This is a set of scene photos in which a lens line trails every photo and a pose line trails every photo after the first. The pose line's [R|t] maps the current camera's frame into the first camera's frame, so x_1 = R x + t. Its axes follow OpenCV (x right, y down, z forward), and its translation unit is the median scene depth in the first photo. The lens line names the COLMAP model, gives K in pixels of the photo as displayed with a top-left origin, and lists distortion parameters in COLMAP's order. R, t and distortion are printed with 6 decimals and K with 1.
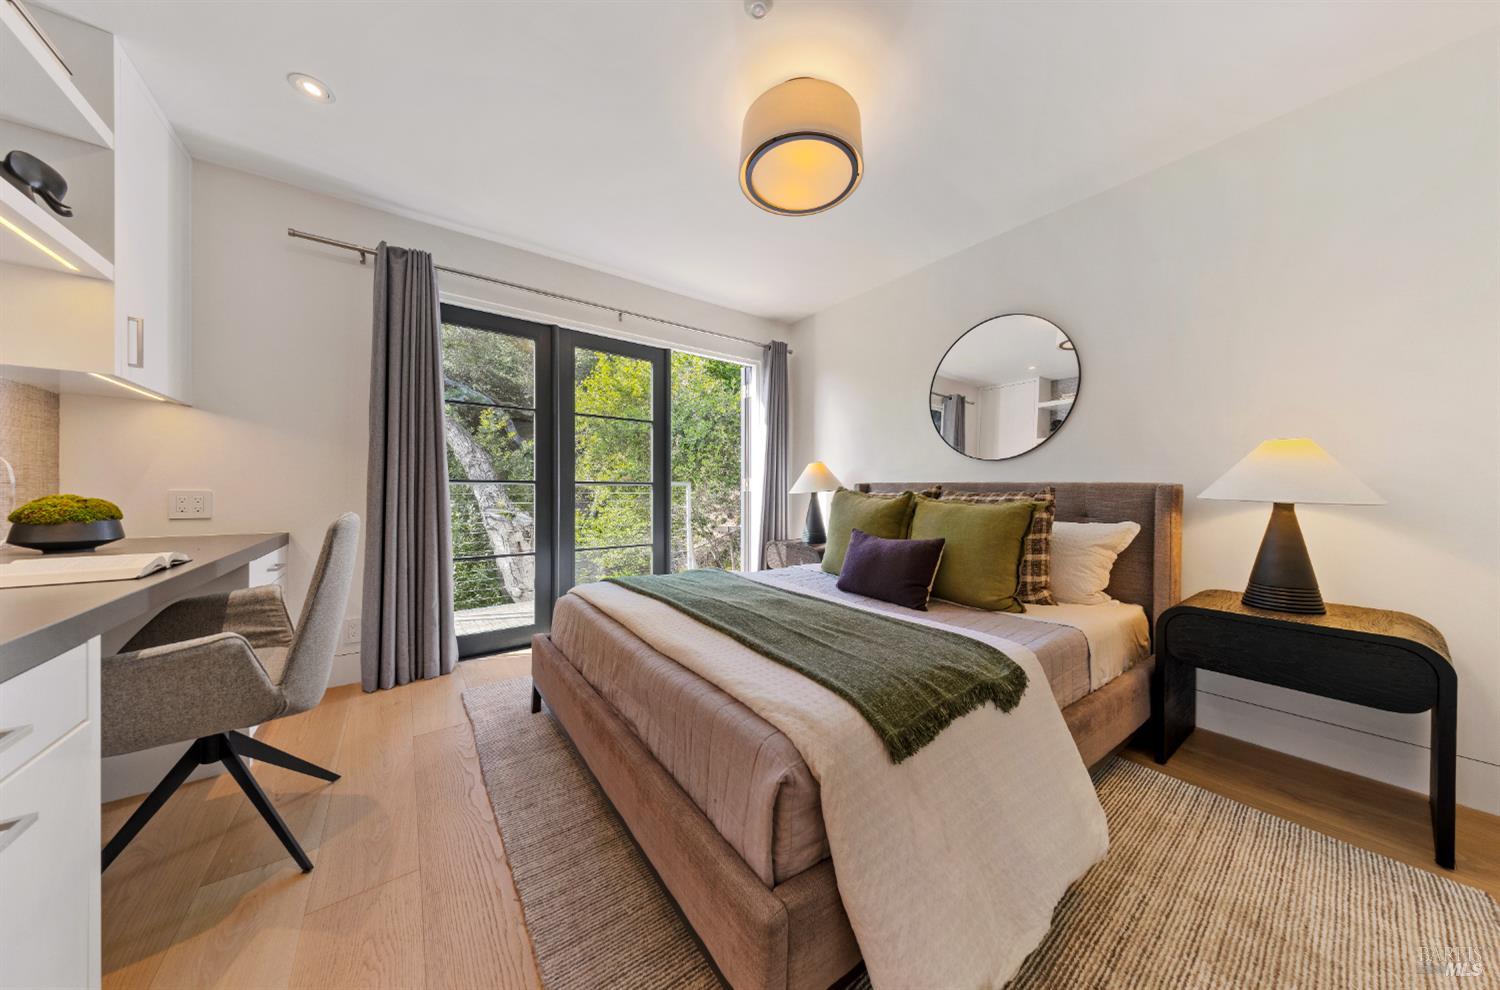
lens RADIAL K [[457.6, 0, 752.1], [0, 457.6, 494.8], [0, 0, 1]] dist [0.001414, -0.000401]
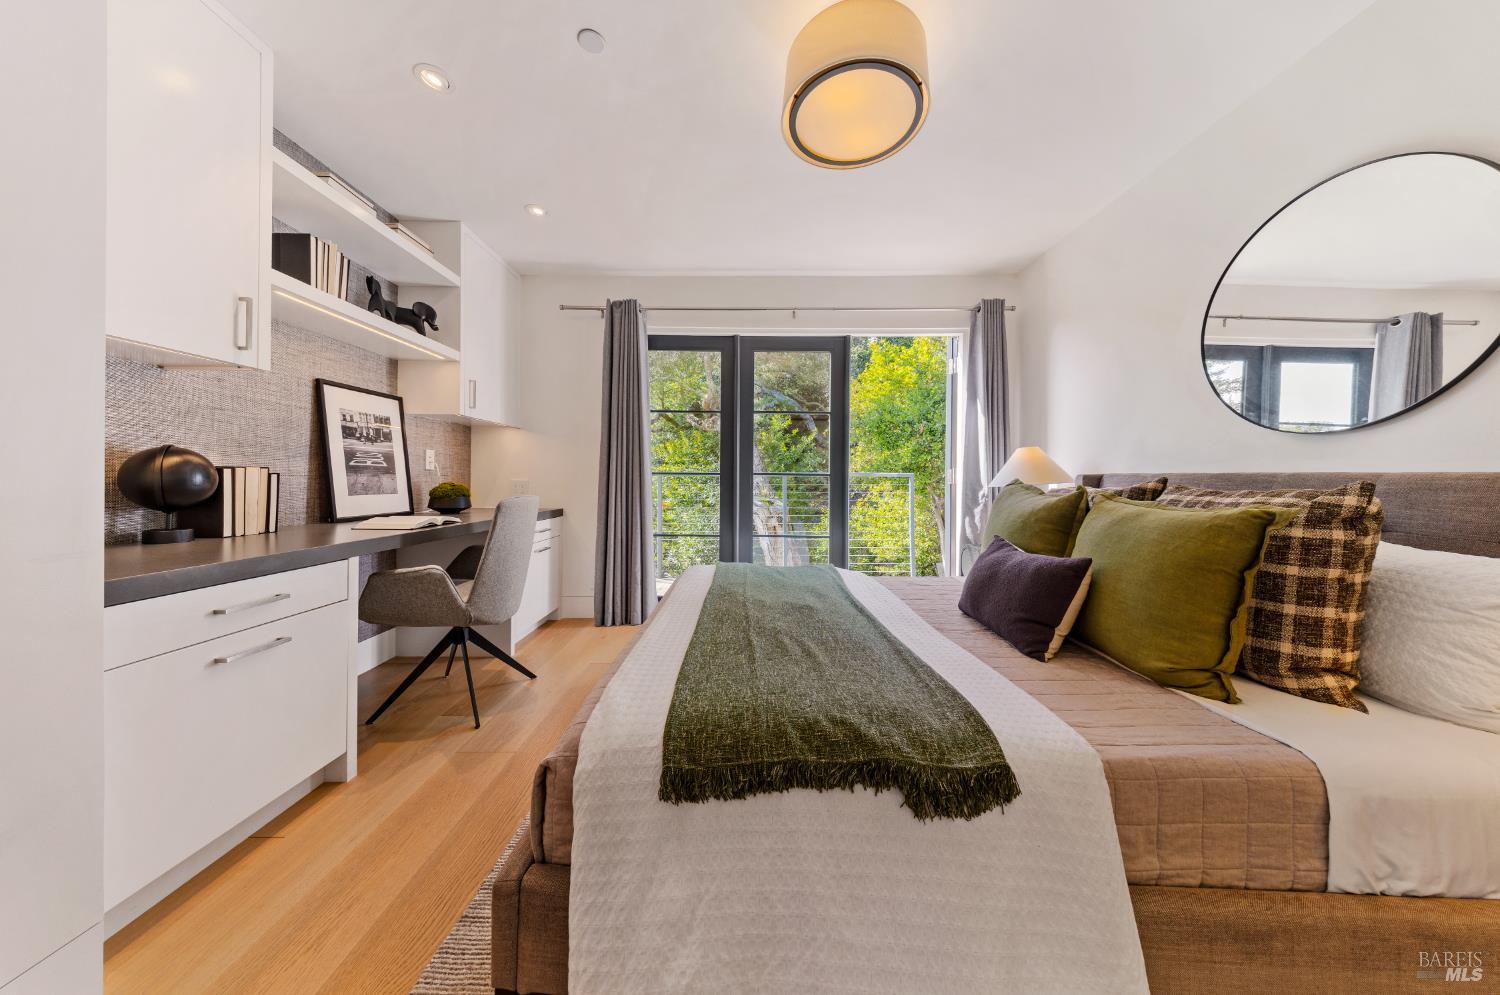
lens RADIAL K [[460.6, 0, 751.1], [0, 460.6, 485.4], [0, 0, 1]] dist [0.007383, -0.000190]
pose [[0.805027, 0.011176, -0.593133, 0.360564], [-0.010544, 0.999934, 0.004530, -0.006593], [0.593144, 0.002607, 0.805092, 0.145661]]
